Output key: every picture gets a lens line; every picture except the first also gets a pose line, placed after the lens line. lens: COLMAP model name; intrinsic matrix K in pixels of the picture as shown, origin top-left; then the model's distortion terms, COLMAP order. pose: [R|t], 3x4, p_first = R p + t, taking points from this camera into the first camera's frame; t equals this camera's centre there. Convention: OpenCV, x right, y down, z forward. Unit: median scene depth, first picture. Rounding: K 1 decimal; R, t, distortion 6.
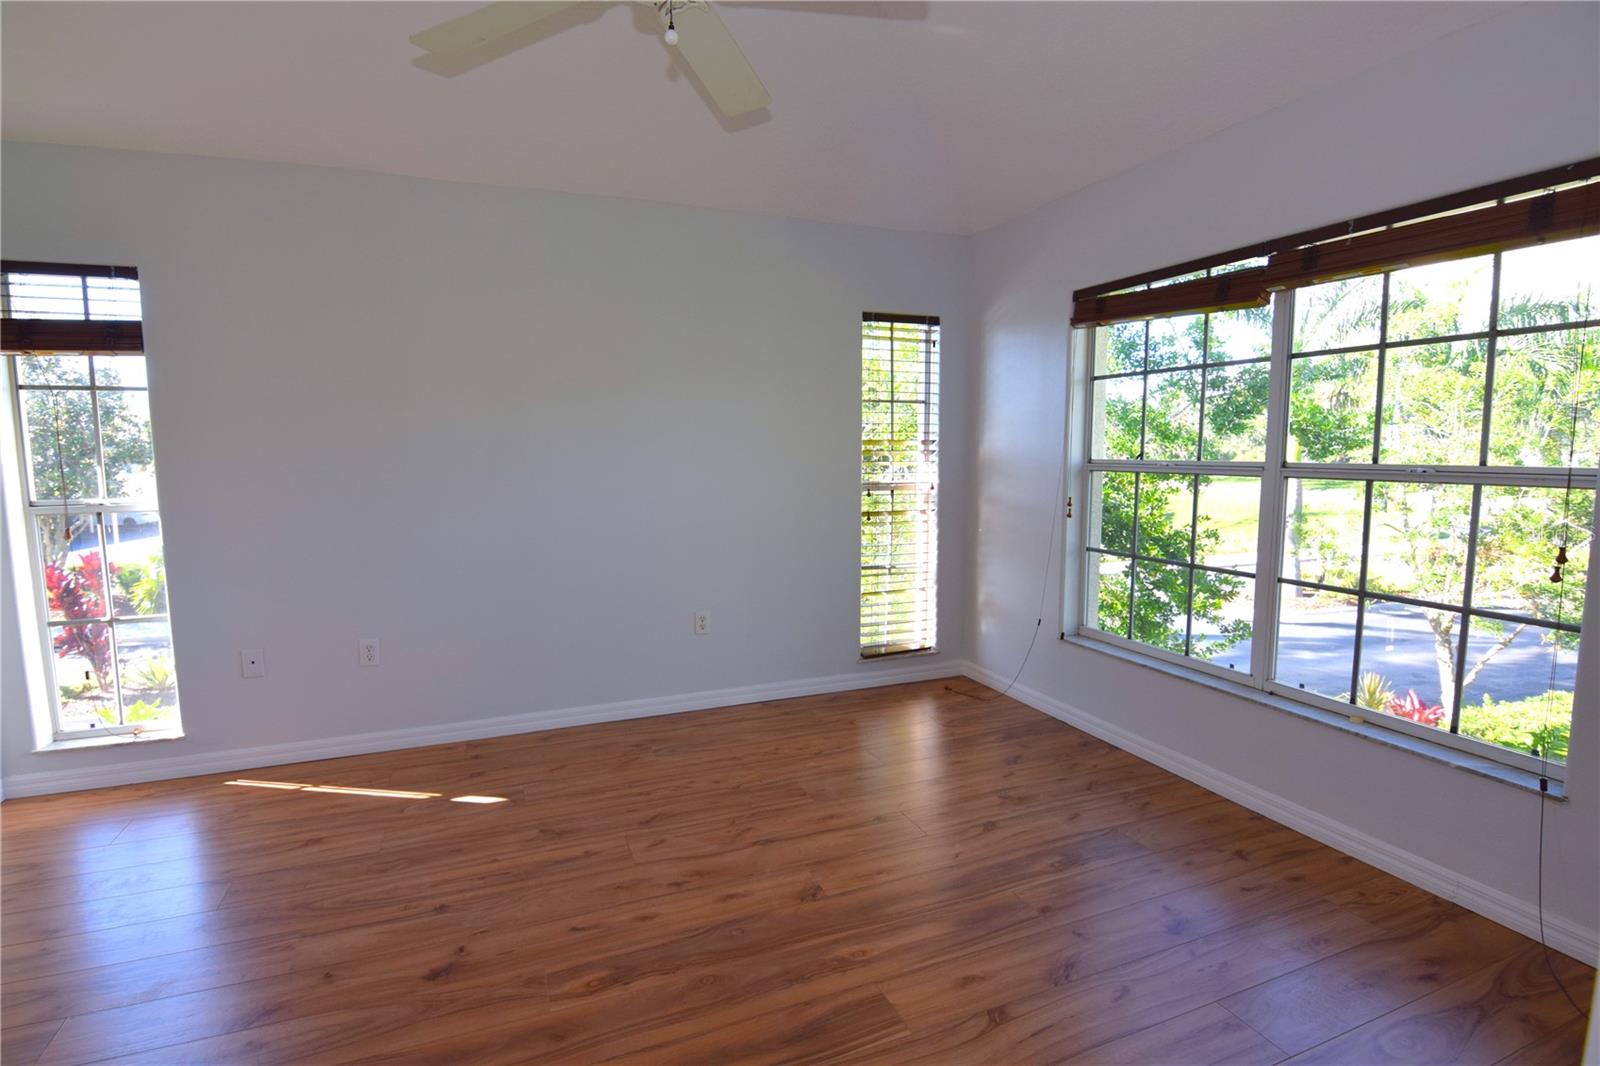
lens RADIAL K [[782.2, 0, 797.9], [0, 782.2, 531.9], [0, 0, 1]] dist [-0.028425, -0.001795]
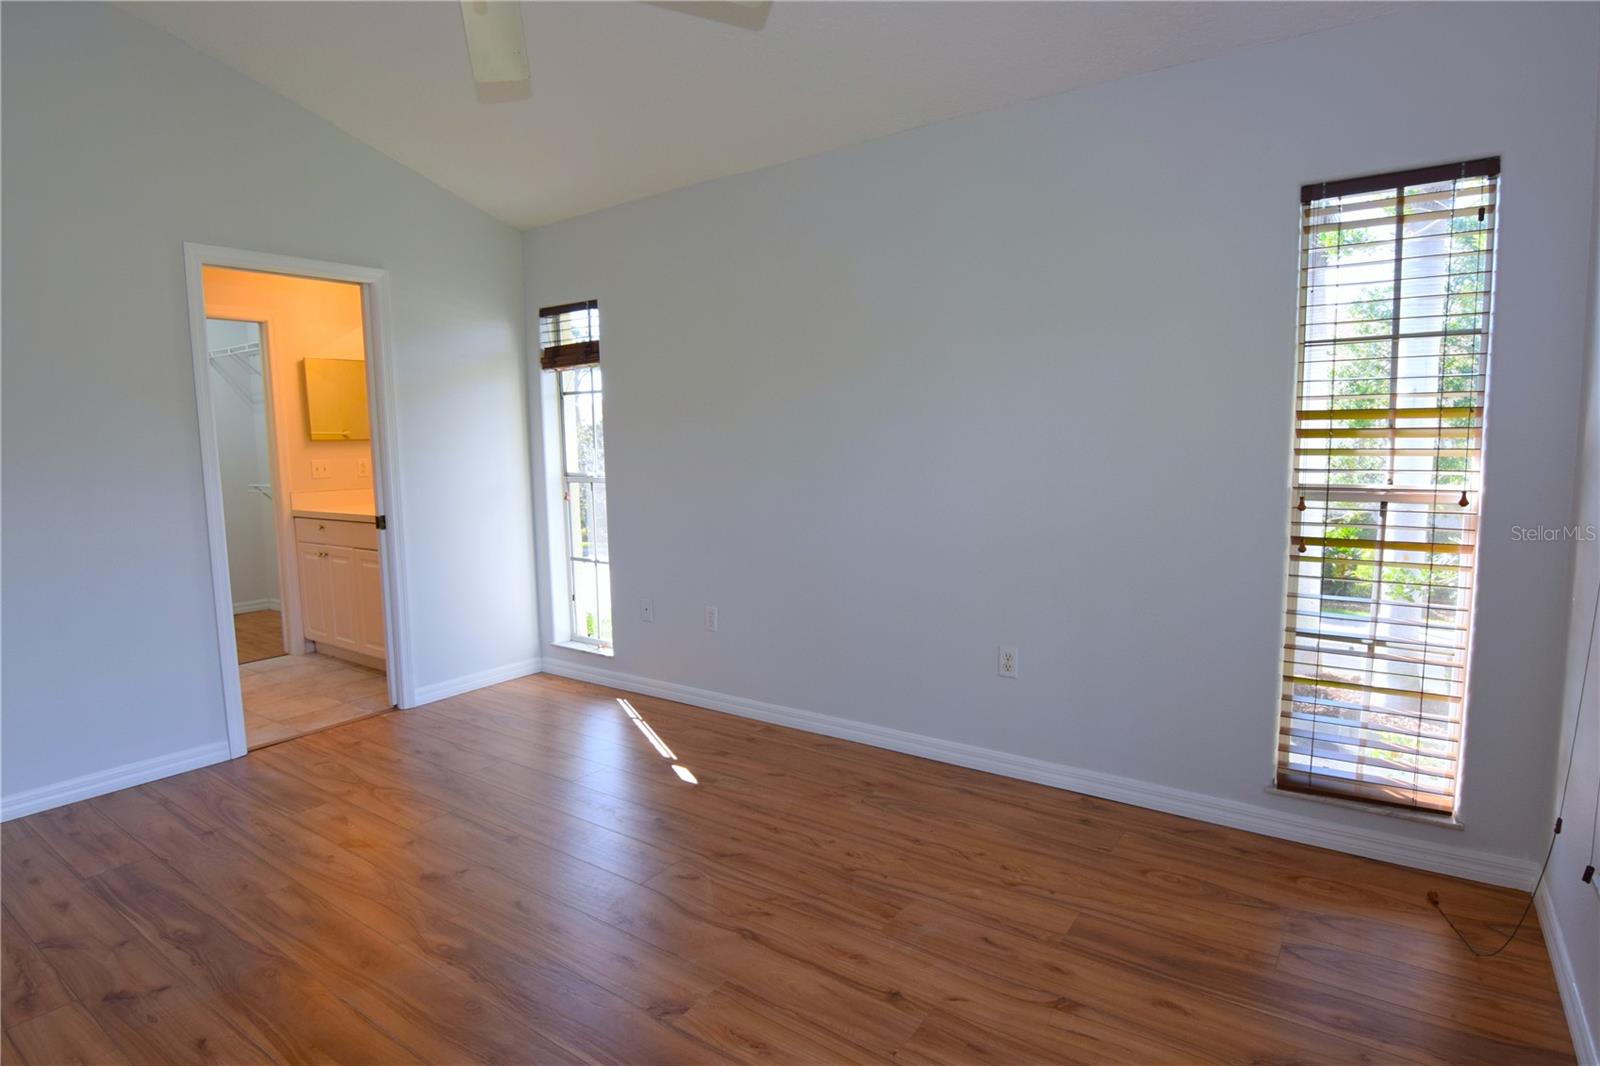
lens RADIAL K [[859.3, 0, 797.3], [0, 859.3, 532.2], [0, 0, 1]] dist [-0.013664, -0.001730]
pose [[0.521806, 0.089418, -0.848365, 0.583456], [-0.073372, 0.995510, 0.059797, -0.054189], [0.849903, 0.031044, 0.526024, 0.489286]]
